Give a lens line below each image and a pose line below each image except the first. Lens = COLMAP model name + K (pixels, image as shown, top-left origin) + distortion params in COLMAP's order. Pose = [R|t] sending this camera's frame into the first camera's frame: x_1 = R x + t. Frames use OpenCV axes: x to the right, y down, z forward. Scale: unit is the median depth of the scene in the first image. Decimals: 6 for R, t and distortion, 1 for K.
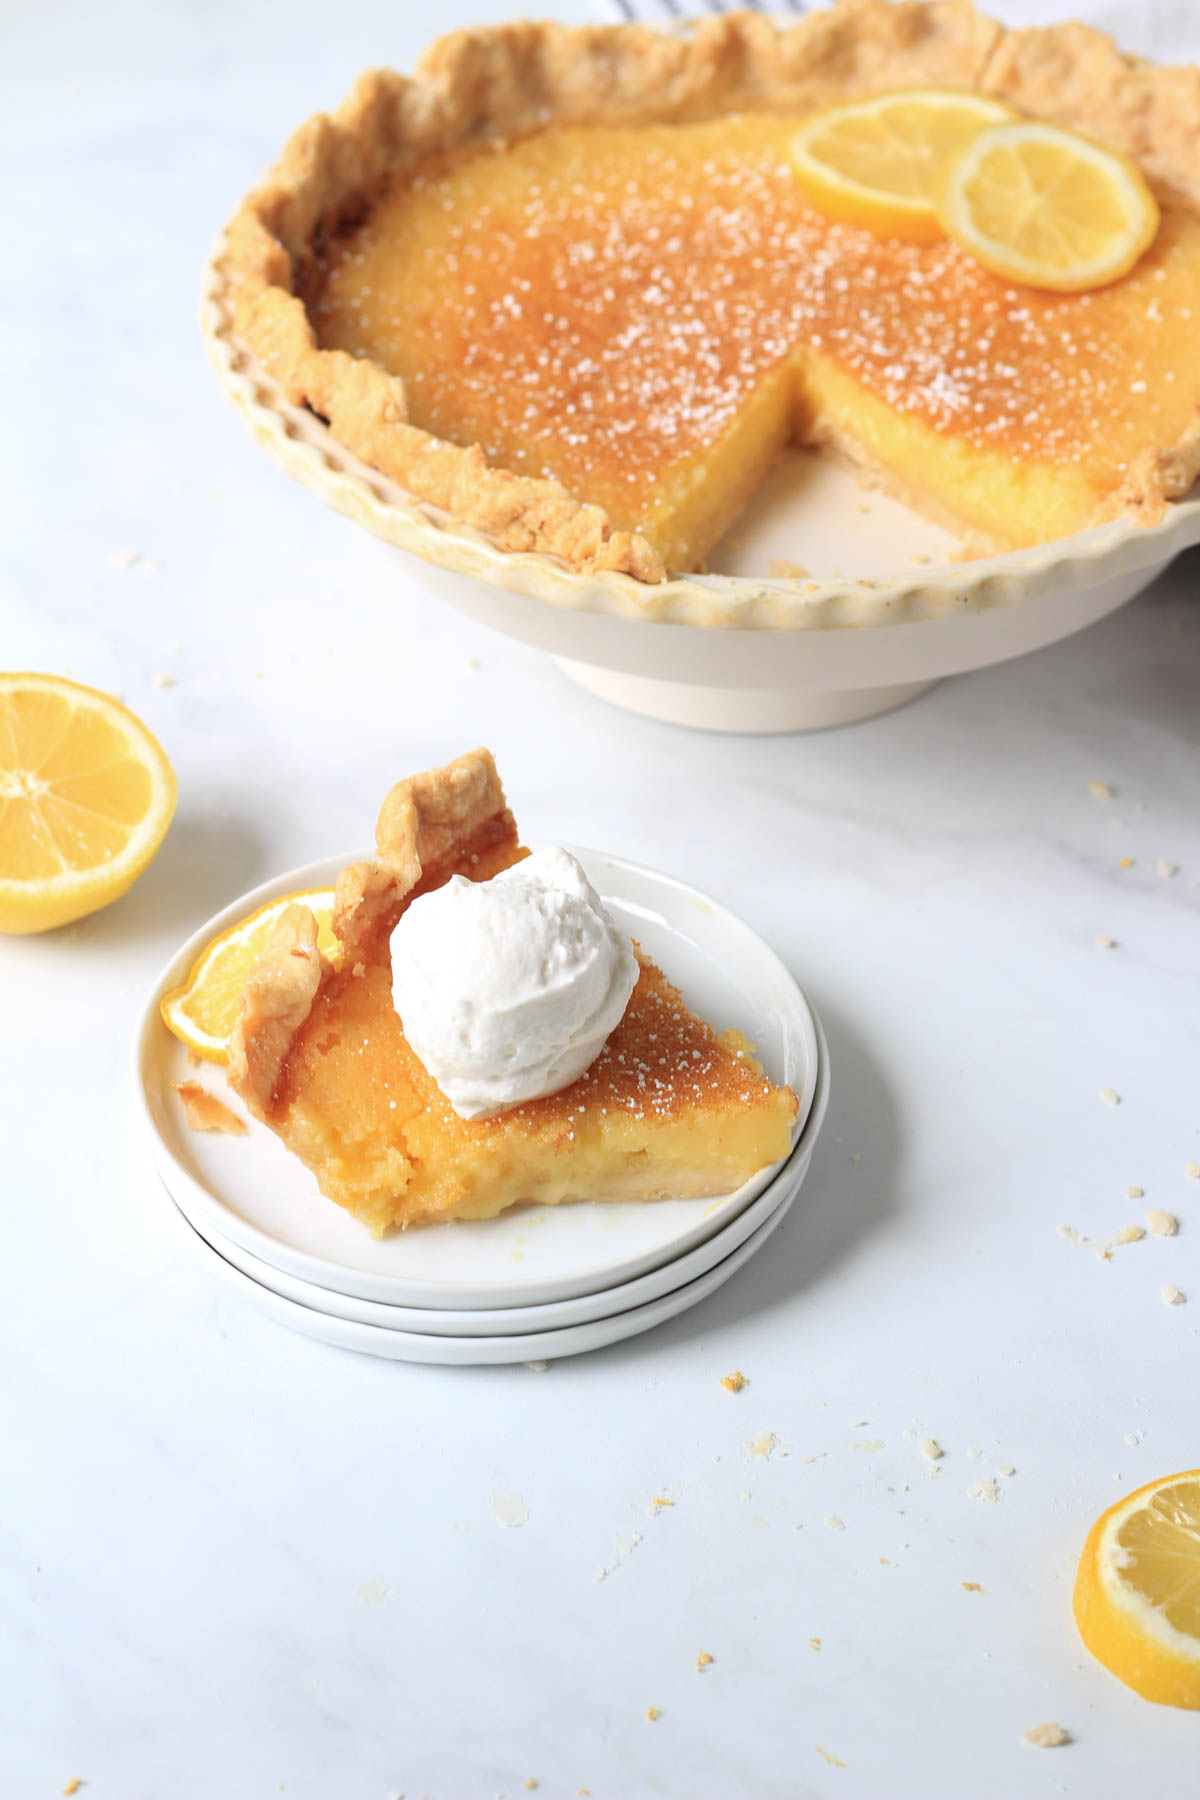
lens RADIAL K [[4130.9, 0, 600.0], [0, 4130.9, 900.0], [0, 0, 1]] dist [-0.301344, 0.307029]
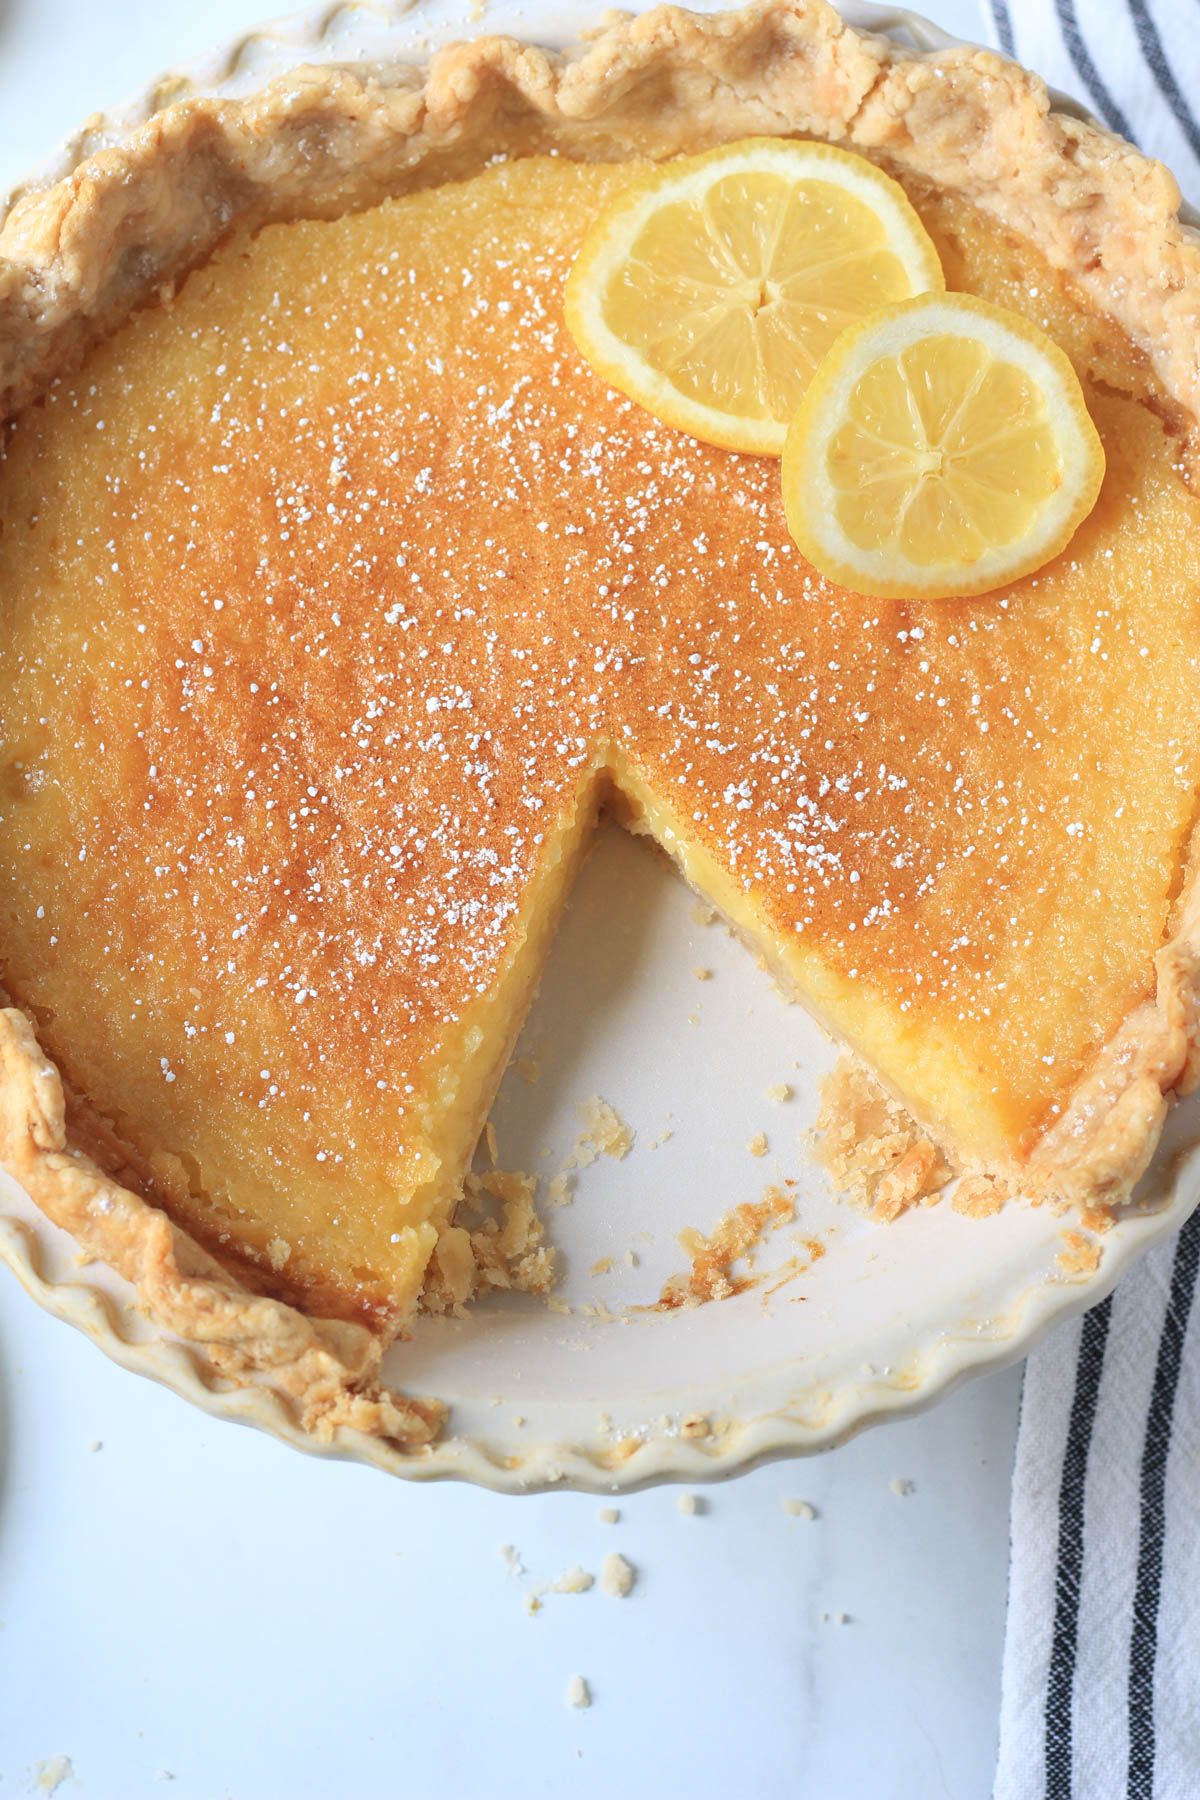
lens RADIAL K [[4231.5, 0, 600.0], [0, 4231.5, 900.0], [0, 0, 1]] dist [-0.372795, 4.337730]
pose [[0.997565, -0.066553, -0.020856, 0.060533], [0.067522, 0.846696, 0.527775, -0.493015], [-0.017466, -0.527898, 0.849128, 0.351566]]
